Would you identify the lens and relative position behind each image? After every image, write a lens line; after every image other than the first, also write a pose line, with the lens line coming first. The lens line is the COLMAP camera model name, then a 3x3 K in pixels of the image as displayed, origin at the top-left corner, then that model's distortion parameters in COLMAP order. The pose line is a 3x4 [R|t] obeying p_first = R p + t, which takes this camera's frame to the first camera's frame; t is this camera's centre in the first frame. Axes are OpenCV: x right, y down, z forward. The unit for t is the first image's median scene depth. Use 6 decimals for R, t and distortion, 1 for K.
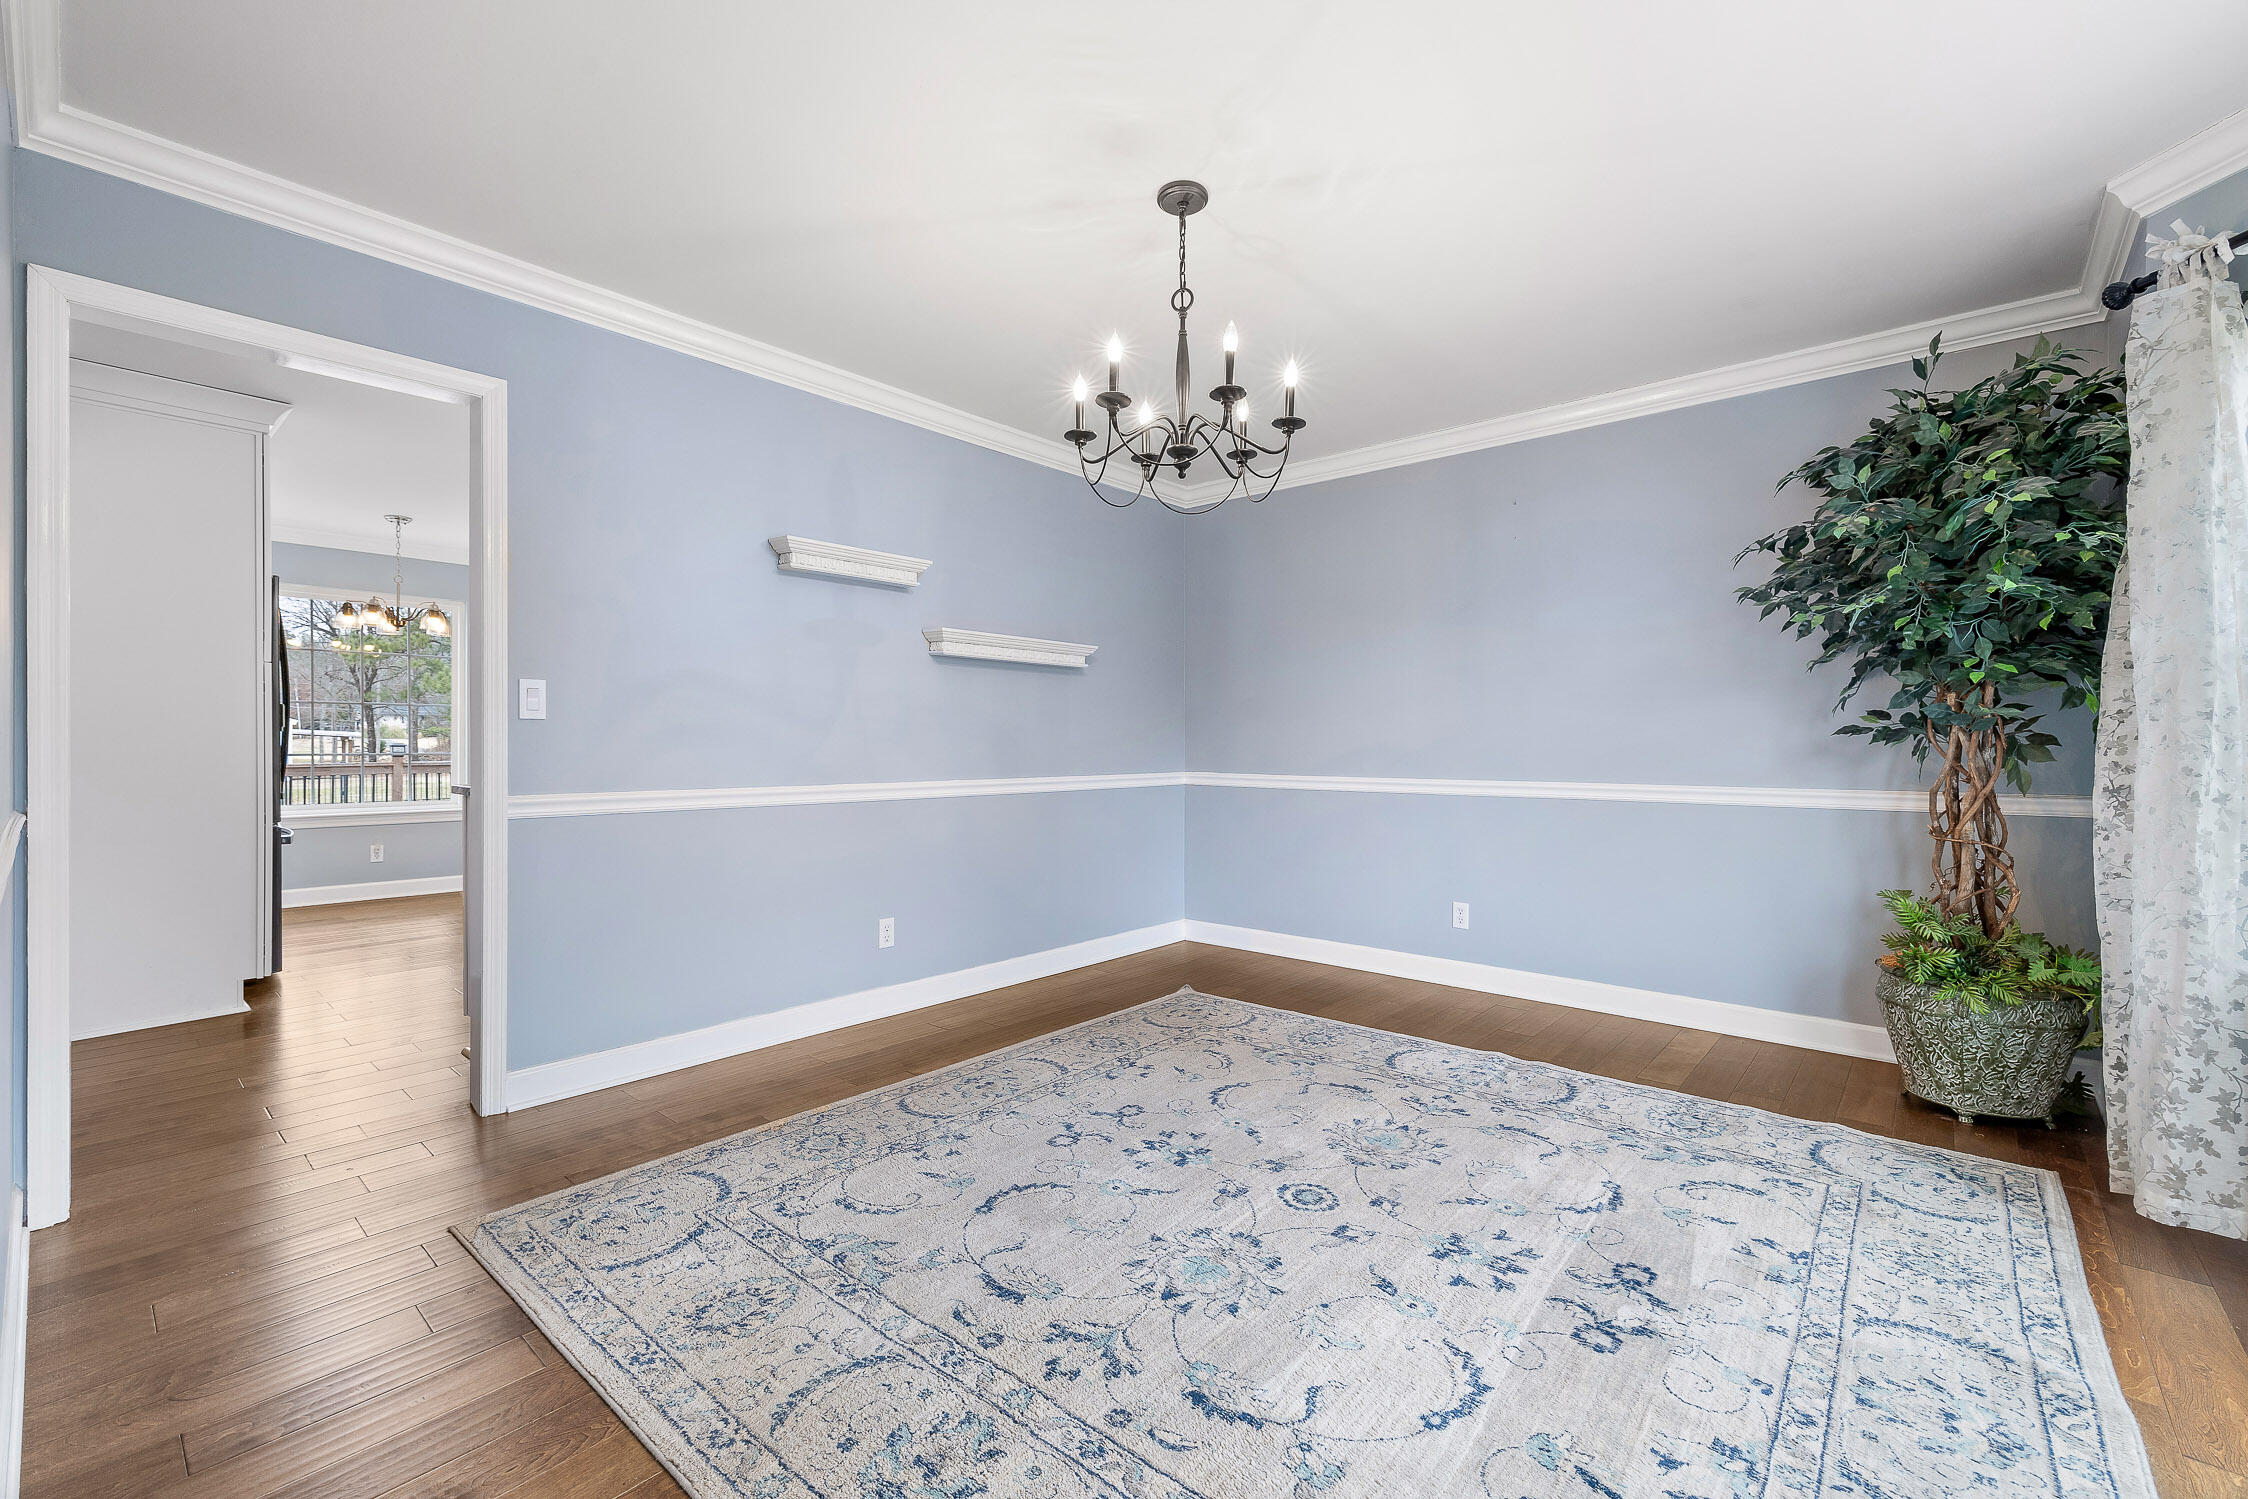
lens RADIAL K [[938.0, 0, 1127.4], [0, 938.0, 749.2], [0, 0, 1]] dist [-0.000252, -0.001378]
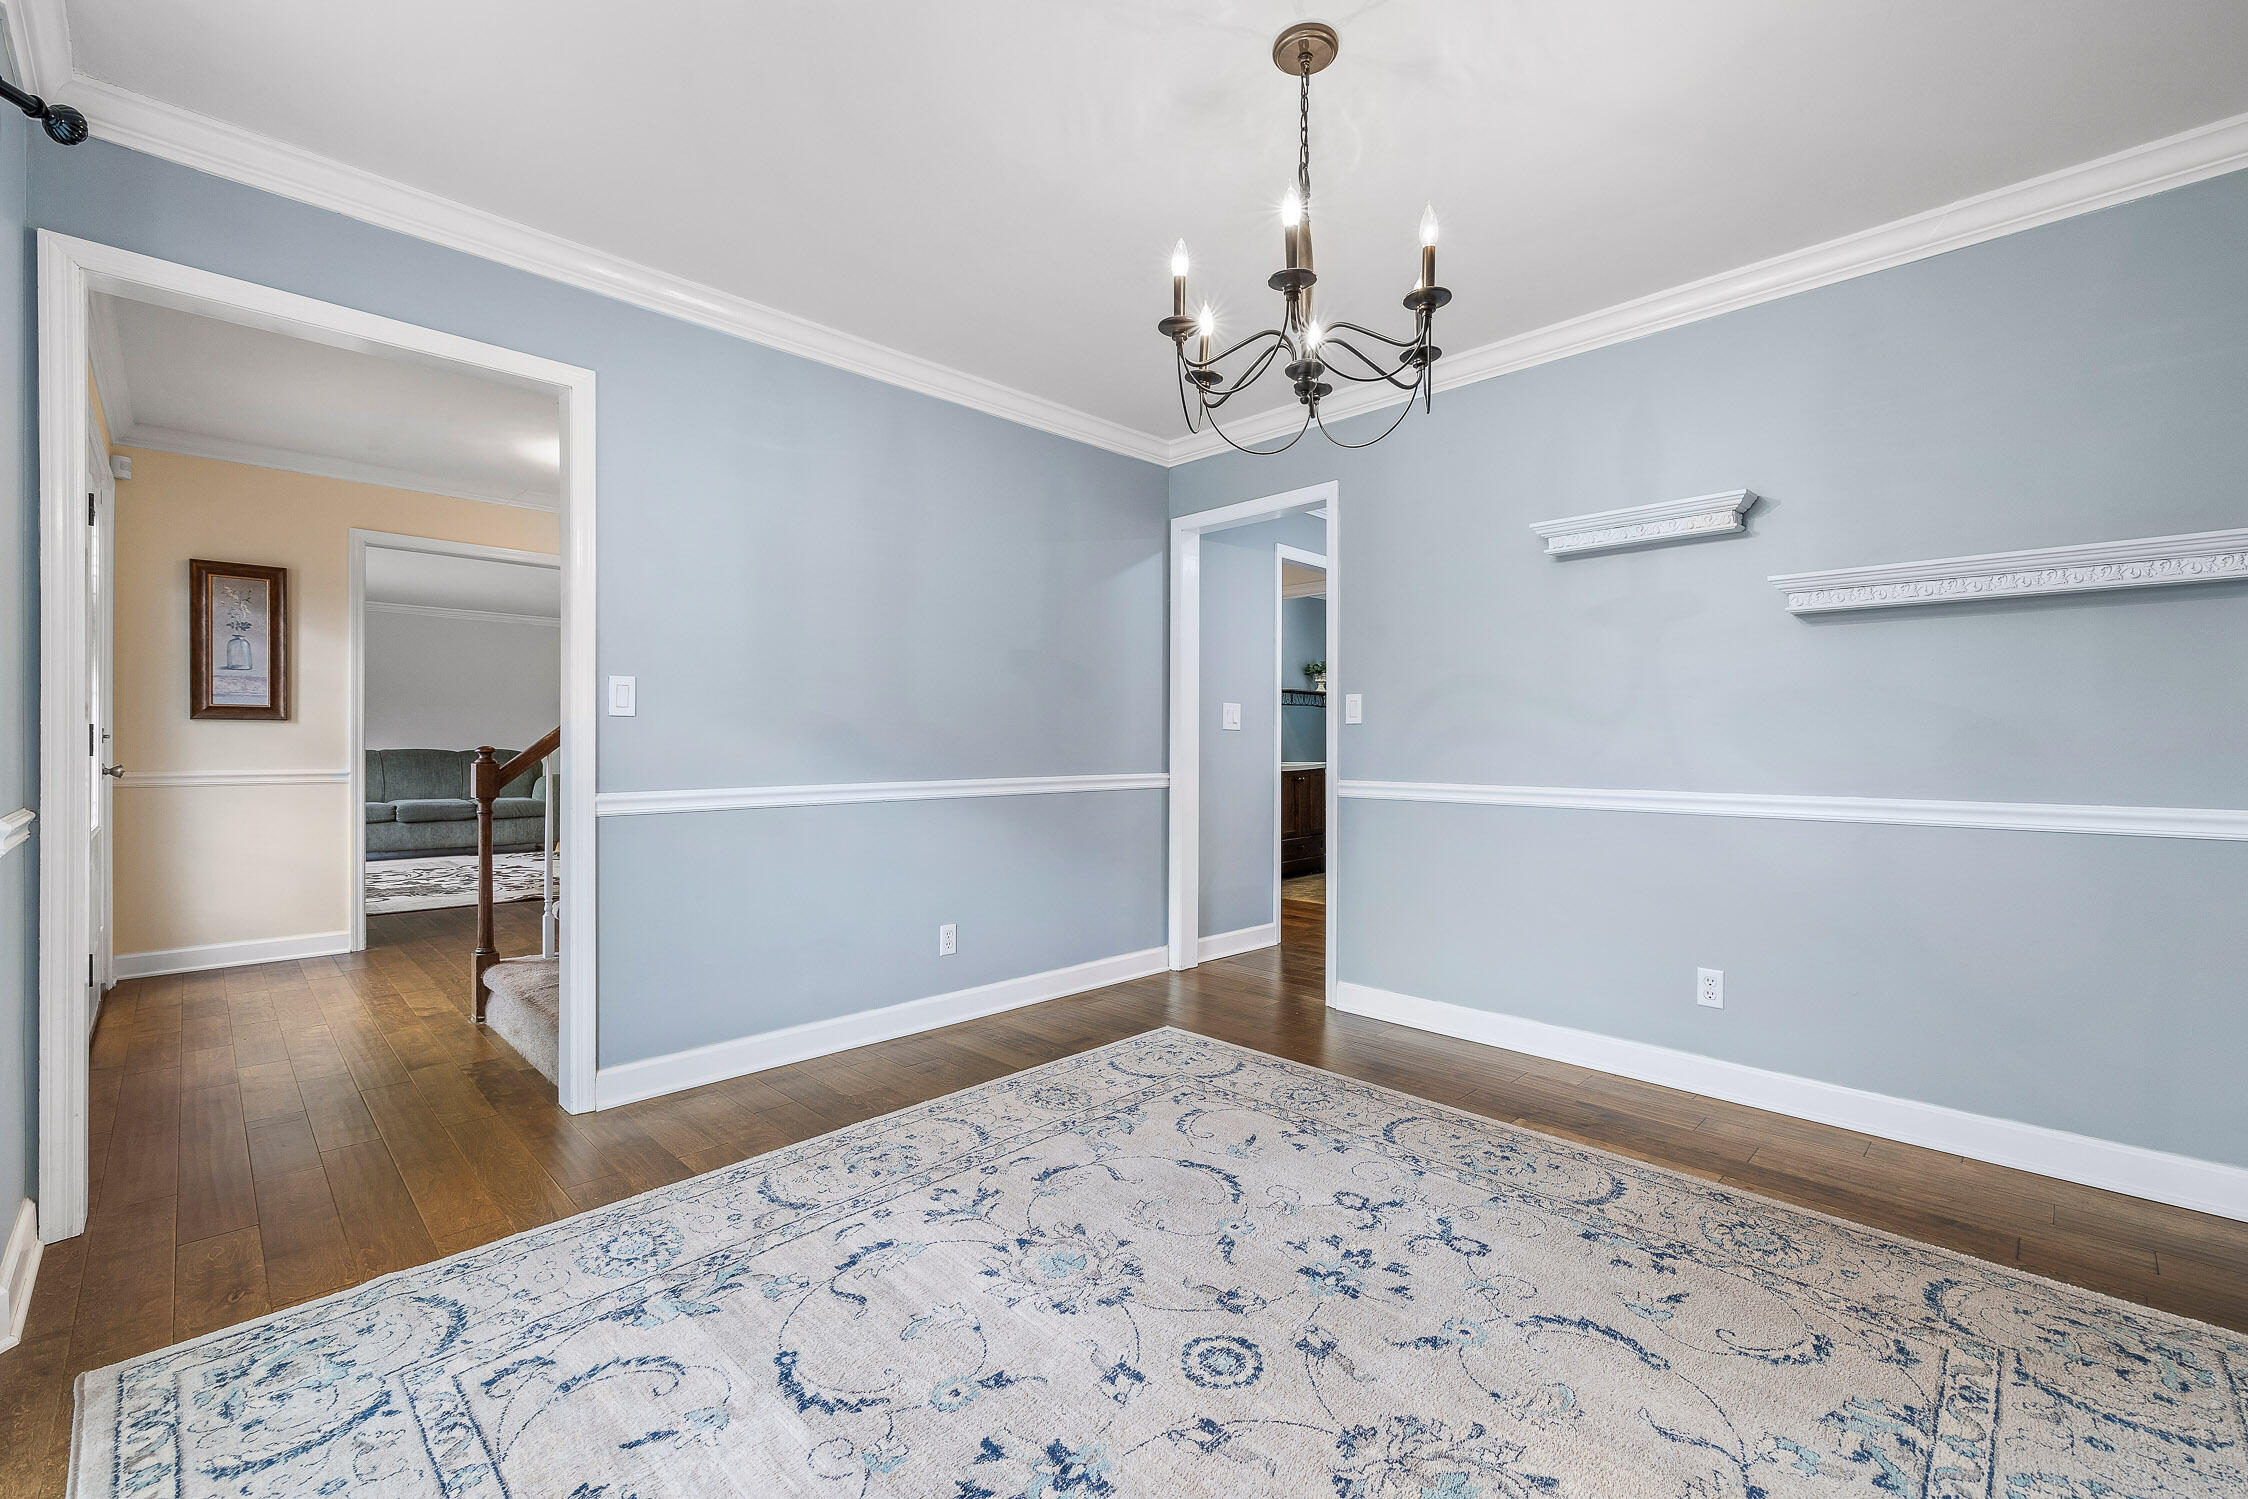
lens RADIAL K [[938.0, 0, 1126.7], [0, 938.0, 745.0], [0, 0, 1]] dist [-0.000252, -0.001378]
pose [[-0.064529, 0.000668, -0.997916, 0.905674], [-0.005752, 0.999983, 0.001041, -0.002069], [0.997899, 0.005807, -0.064524, 0.950687]]
